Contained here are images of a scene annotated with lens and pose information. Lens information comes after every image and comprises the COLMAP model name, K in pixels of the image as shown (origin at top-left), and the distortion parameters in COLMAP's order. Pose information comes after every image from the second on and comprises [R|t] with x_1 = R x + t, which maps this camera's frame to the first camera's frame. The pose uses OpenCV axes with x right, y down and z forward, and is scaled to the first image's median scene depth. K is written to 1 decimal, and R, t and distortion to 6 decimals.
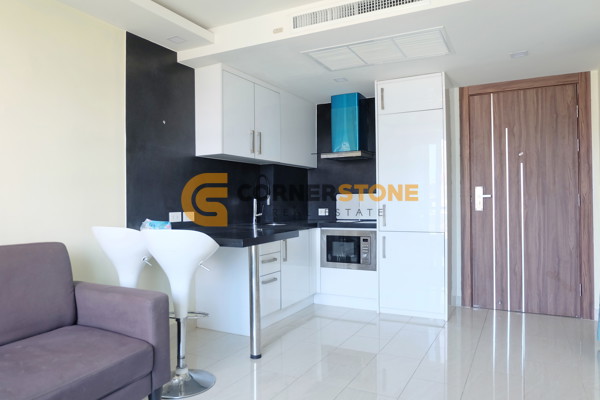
lens RADIAL K [[415.3, 0, 301.4], [0, 415.3, 197.7], [0, 0, 1]] dist [-0.040856, 0.004201]
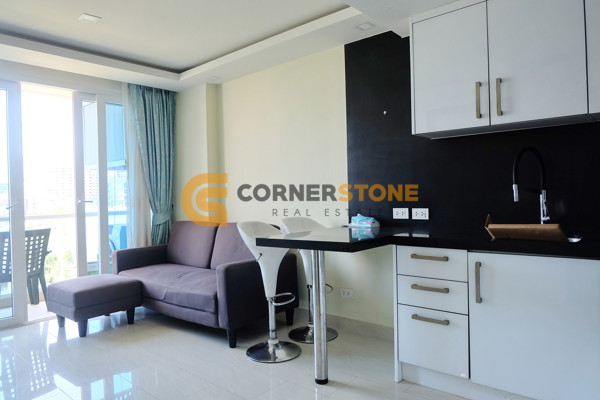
lens RADIAL K [[415.3, 0, 301.4], [0, 415.3, 199.1], [0, 0, 1]] dist [-0.040856, 0.004201]
pose [[-0.245195, 0.006150, -0.969454, 0.597858], [0.006911, 0.999966, 0.004595, 0.010519], [0.969449, -0.005573, -0.245229, 0.983742]]
